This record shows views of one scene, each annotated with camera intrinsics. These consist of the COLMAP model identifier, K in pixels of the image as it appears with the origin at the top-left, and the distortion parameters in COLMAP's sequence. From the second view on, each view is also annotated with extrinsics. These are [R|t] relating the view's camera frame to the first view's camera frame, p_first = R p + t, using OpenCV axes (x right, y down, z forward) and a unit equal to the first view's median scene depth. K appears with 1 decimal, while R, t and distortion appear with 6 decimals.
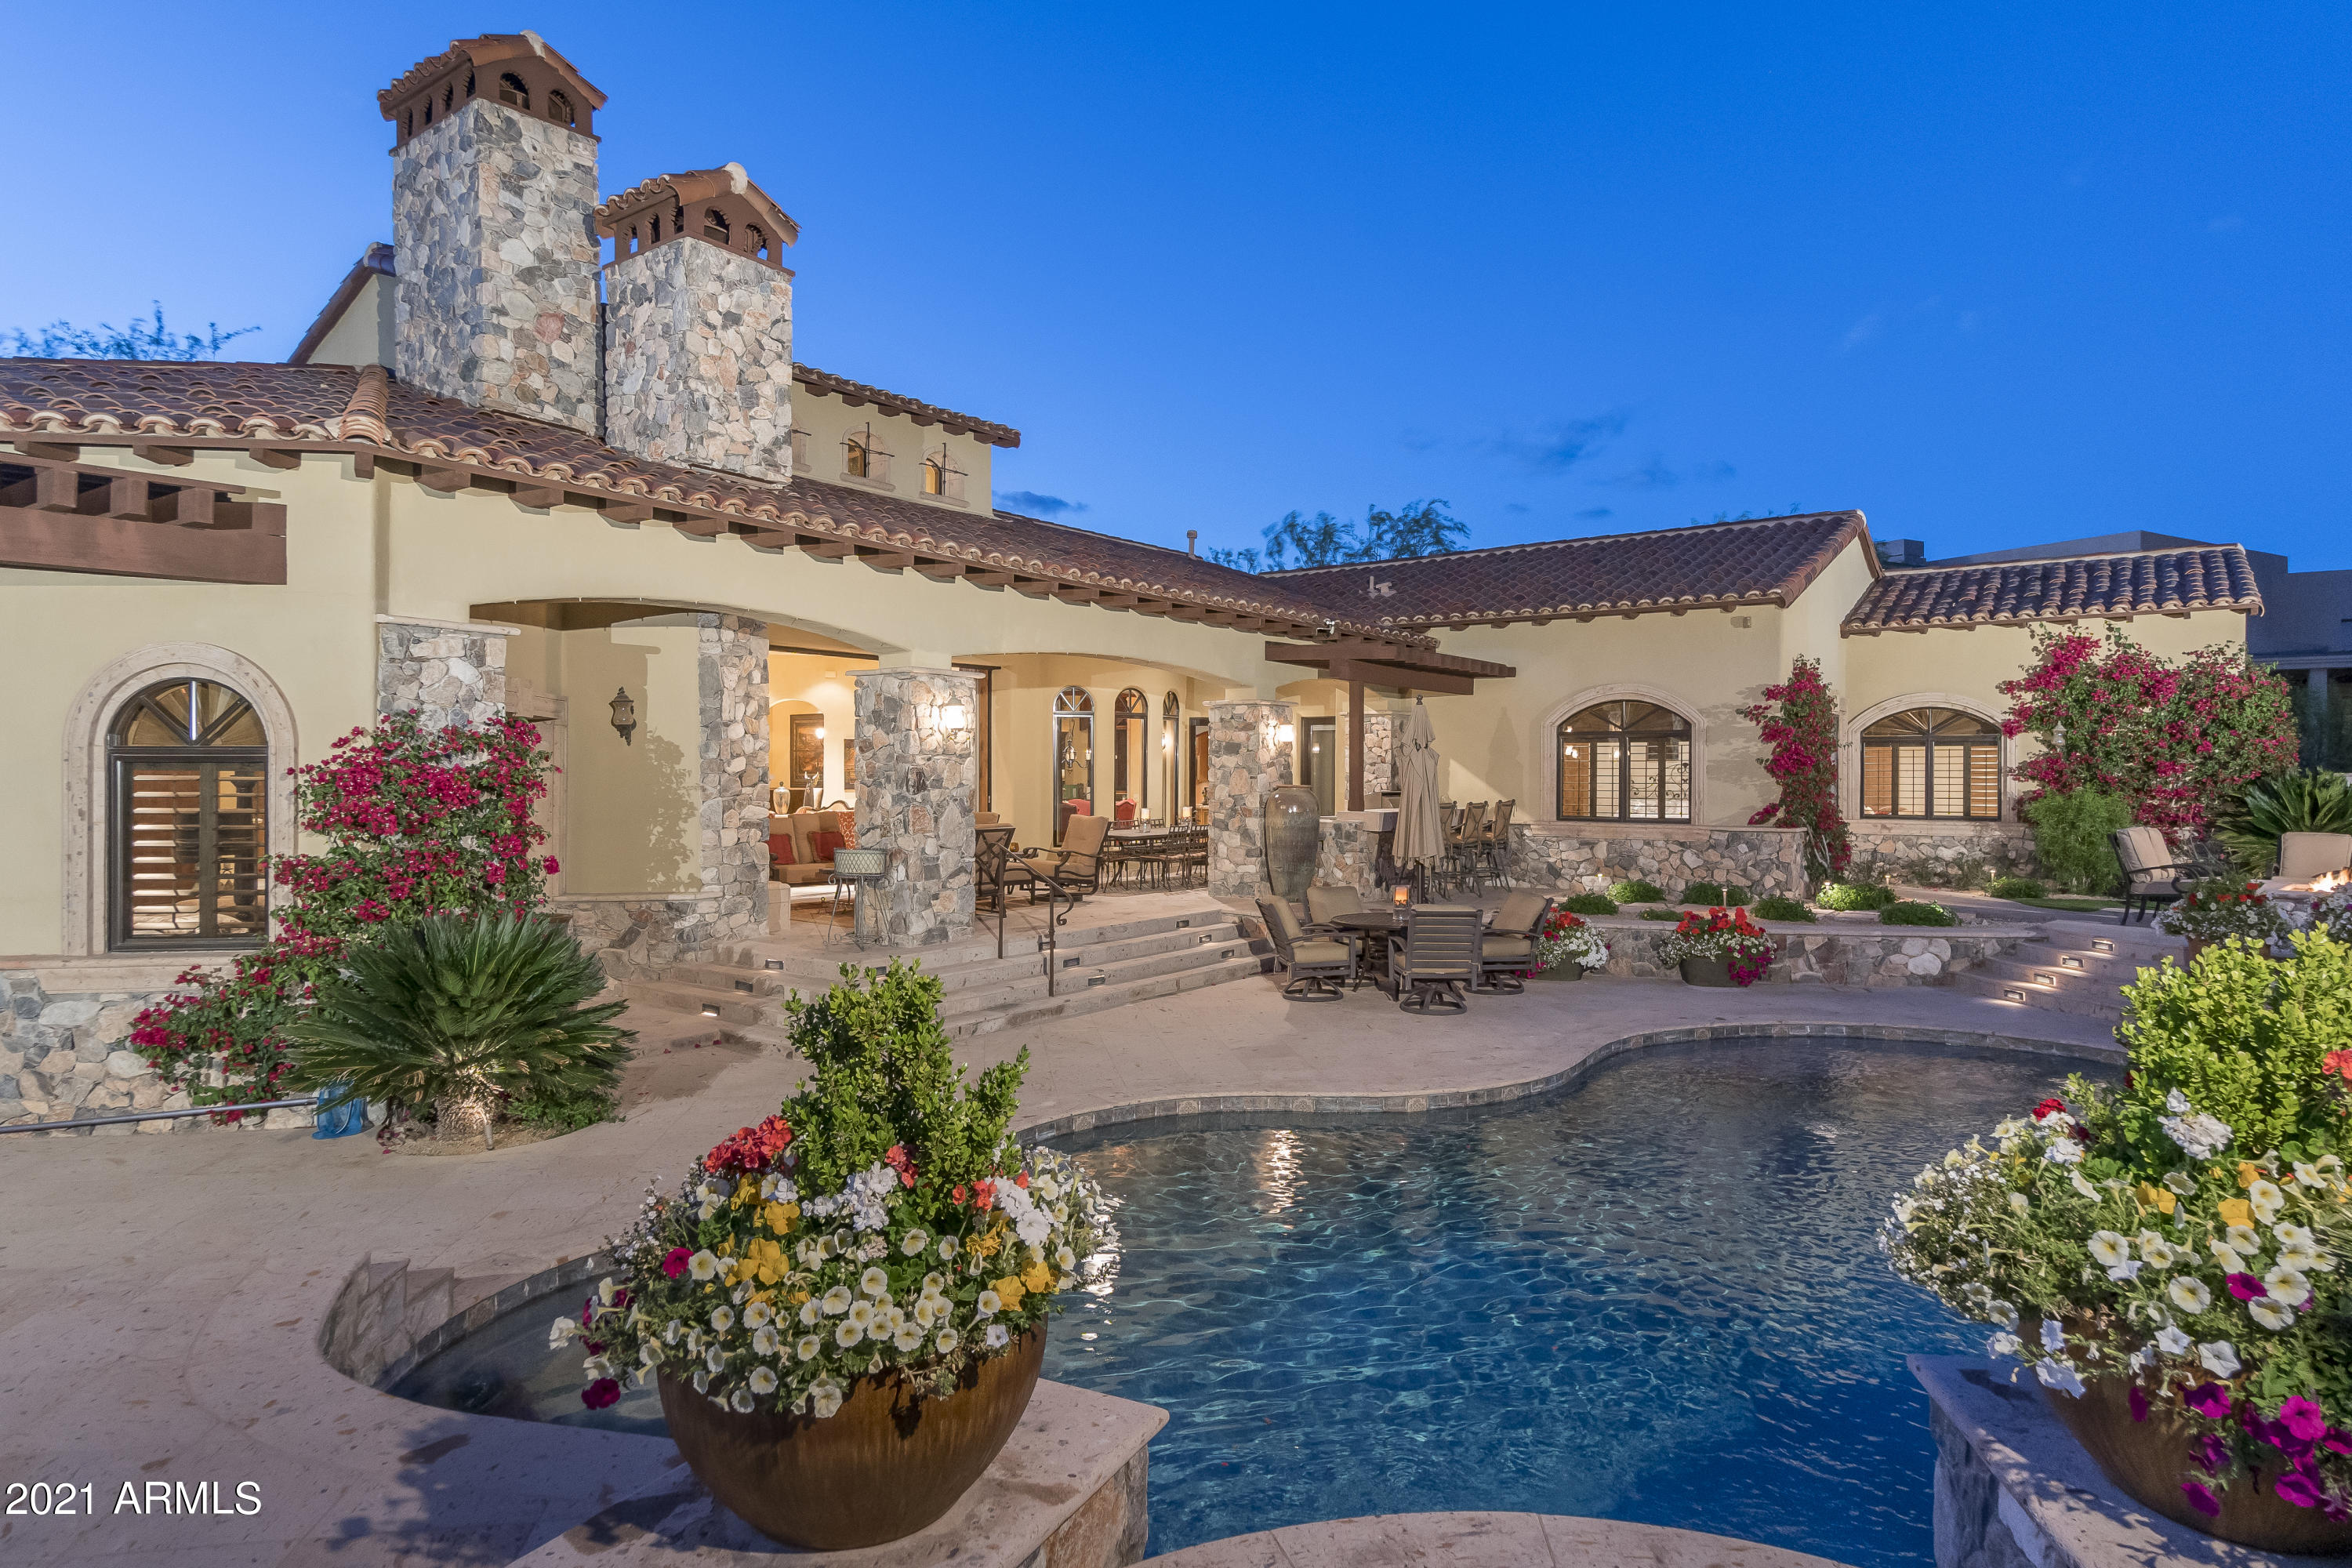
lens RADIAL K [[1131.6, 0, 1176.0], [0, 1131.6, 784.0], [0, 0, 1]] dist [0.000954, 0.000064]
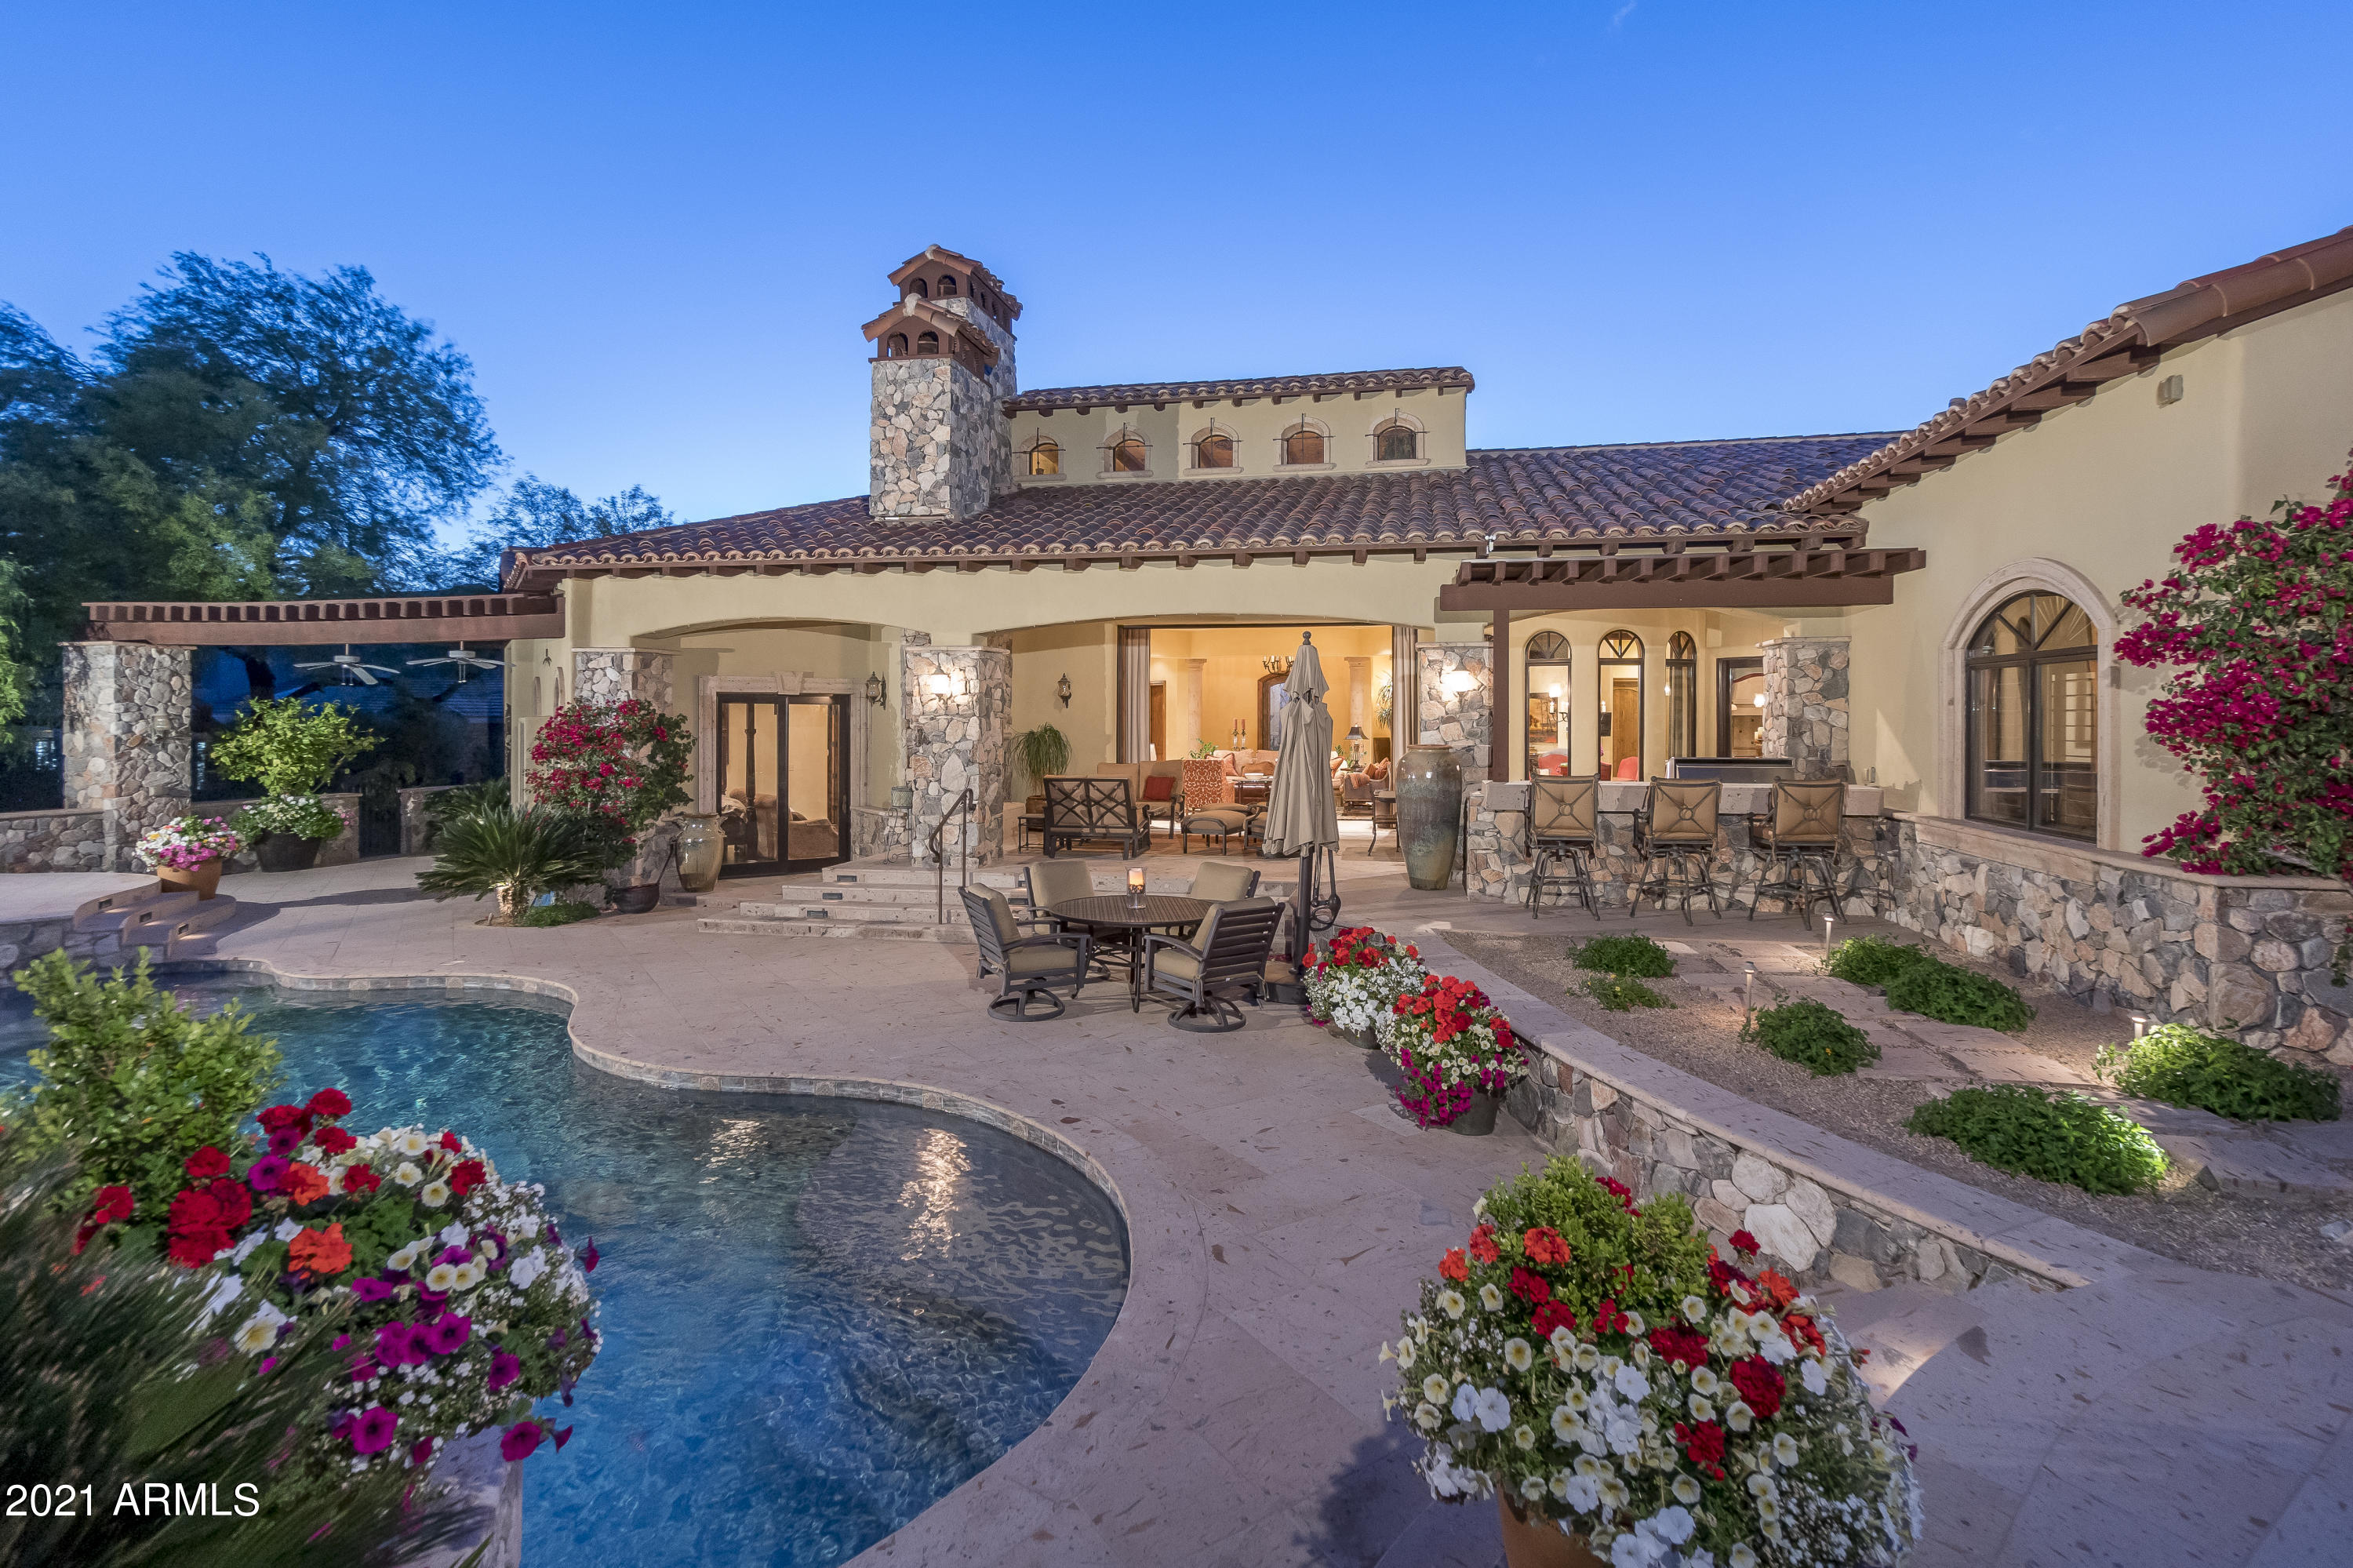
lens RADIAL K [[1008.4, 0, 1176.5], [0, 1008.4, 784.0], [0, 0, 1]] dist [-0.001721, -0.000141]
pose [[0.505334, 0.048991, -0.861532, 0.662514], [-0.013126, 0.998708, 0.049092, -0.006211], [0.862824, -0.013500, 0.505324, 0.490992]]
